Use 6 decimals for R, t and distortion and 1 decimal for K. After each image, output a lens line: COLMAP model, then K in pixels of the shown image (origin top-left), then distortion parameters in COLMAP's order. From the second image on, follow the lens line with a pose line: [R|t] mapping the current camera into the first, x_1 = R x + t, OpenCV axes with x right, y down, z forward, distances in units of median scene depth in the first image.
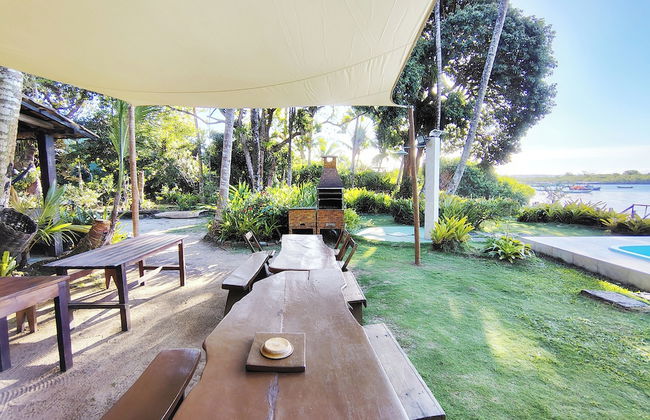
lens RADIAL K [[300.0, 0, 297.4], [0, 300.0, 211.7], [0, 0, 1]] dist [0.002129, 0.000534]
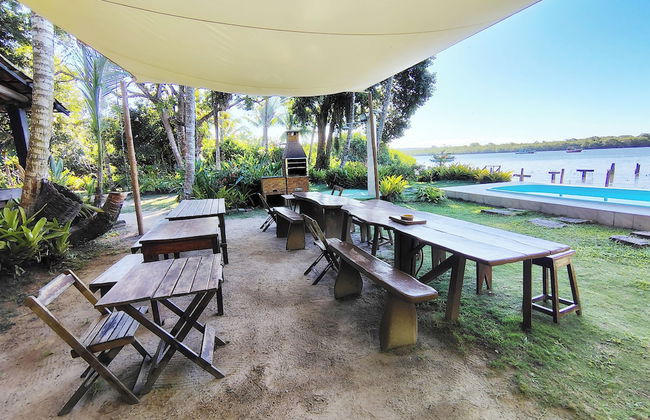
lens RADIAL K [[300.0, 0, 297.4], [0, 300.0, 211.7], [0, 0, 1]] dist [0.002129, 0.000534]
pose [[0.951997, -0.084073, 0.294335, -0.117050], [0.062174, 0.994608, 0.083001, 0.014831], [-0.299726, -0.060716, 0.952091, -0.064157]]
